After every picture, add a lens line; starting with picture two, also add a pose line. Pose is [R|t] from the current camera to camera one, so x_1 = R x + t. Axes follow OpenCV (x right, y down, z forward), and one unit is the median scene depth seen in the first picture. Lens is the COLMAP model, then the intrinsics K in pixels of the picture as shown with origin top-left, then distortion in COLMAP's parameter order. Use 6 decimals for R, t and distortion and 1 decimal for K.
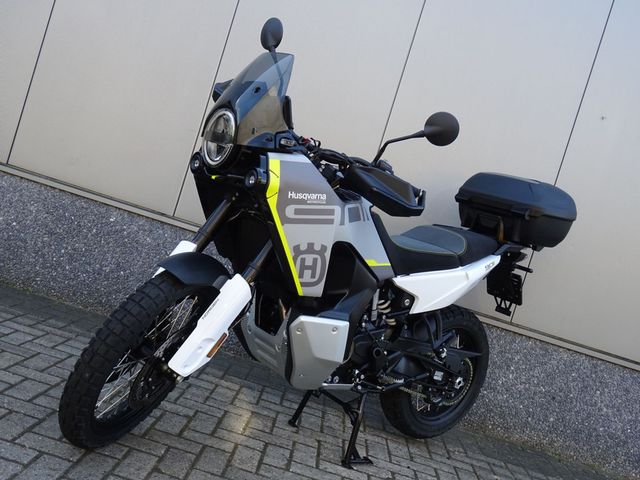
lens RADIAL K [[684.1, 0, 320.0], [0, 684.1, 240.0], [0, 0, 1]] dist [0.014618, 0.018854]
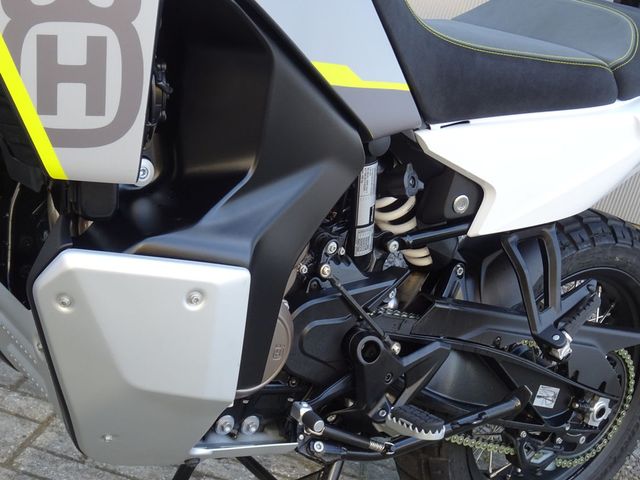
lens RADIAL K [[1049.1, 0, 320.0], [0, 1049.1, 240.0], [0, 0, 1]] dist [0.004833, 0.037309]
pose [[0.999283, 0.001872, -0.037820, 0.076705], [0.002916, 0.992008, 0.126139, 0.042814], [0.037754, -0.126159, 0.991291, 0.473842]]
